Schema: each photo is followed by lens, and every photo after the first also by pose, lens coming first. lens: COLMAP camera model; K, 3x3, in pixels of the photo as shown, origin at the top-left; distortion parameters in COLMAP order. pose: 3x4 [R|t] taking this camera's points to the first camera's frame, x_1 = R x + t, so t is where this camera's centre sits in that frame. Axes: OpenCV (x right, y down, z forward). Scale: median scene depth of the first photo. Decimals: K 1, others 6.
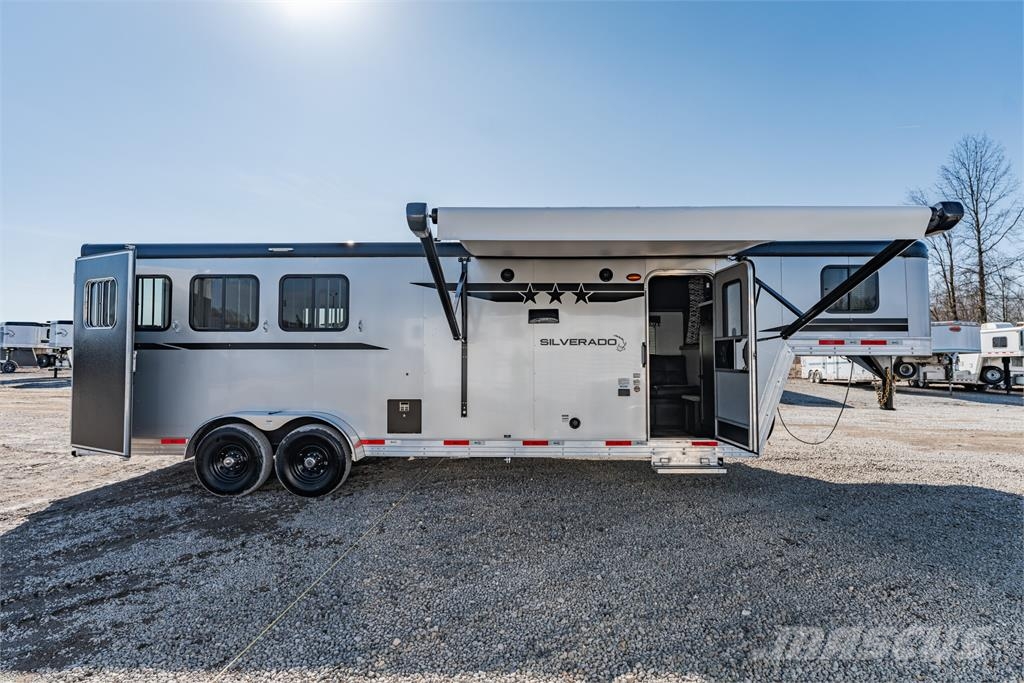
lens RADIAL K [[482.8, 0, 522.5], [0, 482.8, 340.2], [0, 0, 1]] dist [-0.001878, 0.000129]
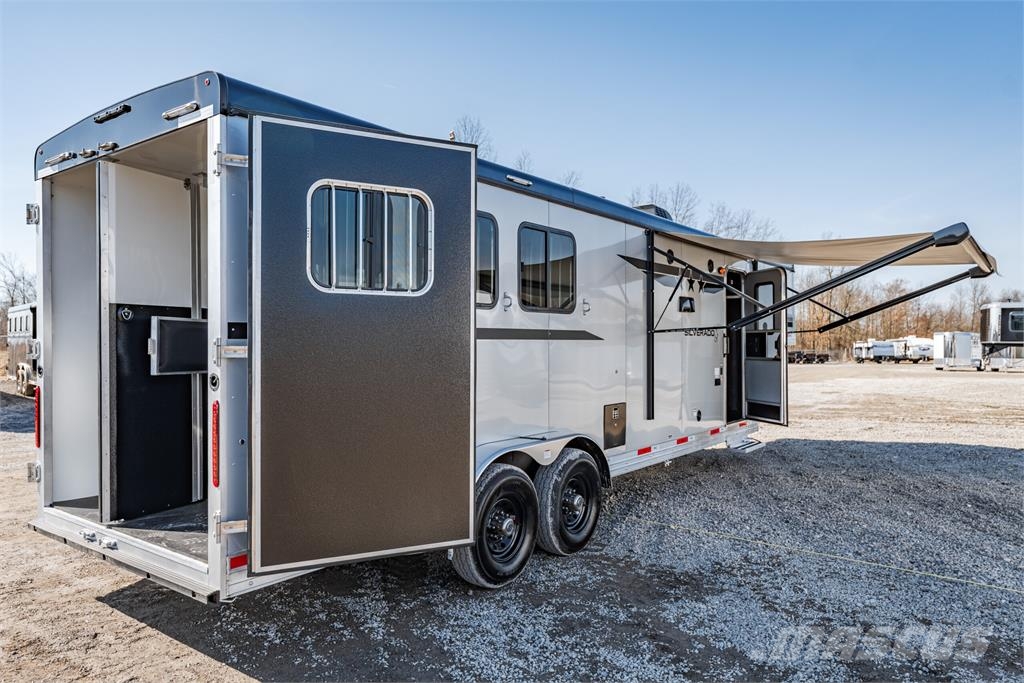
lens RADIAL K [[706.0, 0, 506.2], [0, 706.0, 348.6], [0, 0, 1]] dist [-0.010142, 0.008295]
pose [[0.594109, -0.007496, 0.804349, -1.272073], [-0.021529, 0.999450, 0.025215, 0.008084], [-0.804096, -0.032298, 0.593621, 0.469417]]
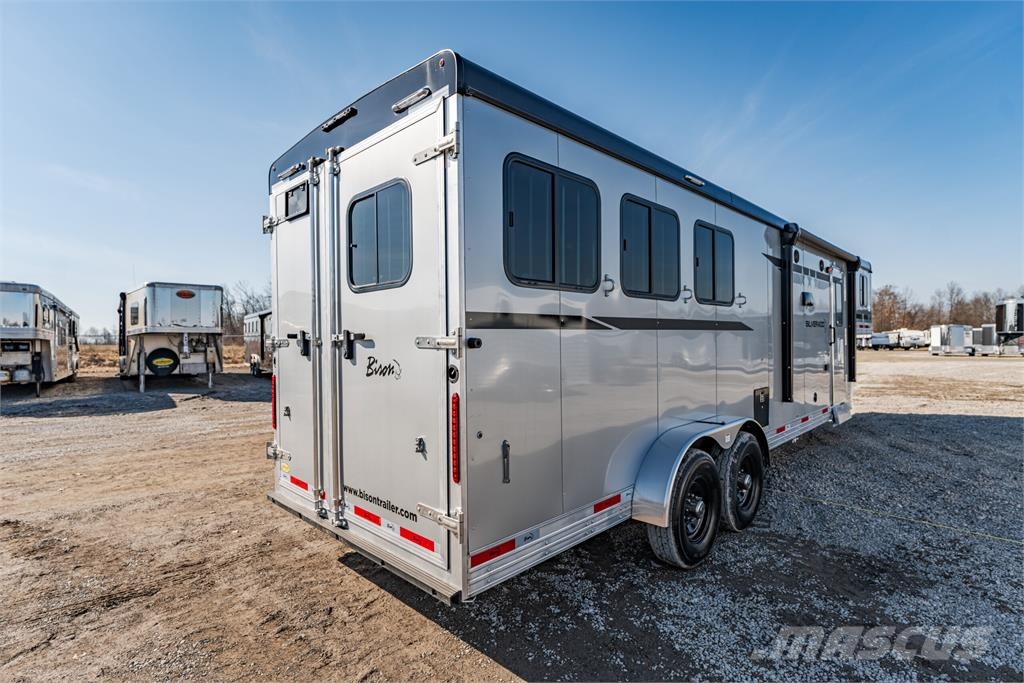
lens RADIAL K [[506.2, 0, 520.8], [0, 506.2, 345.0], [0, 0, 1]] dist [-0.002019, 0.001172]
pose [[0.682108, -0.017567, 0.731040, -1.201585], [-0.009452, 0.999416, 0.032835, 0.019500], [-0.731190, -0.029307, 0.681544, 0.704682]]
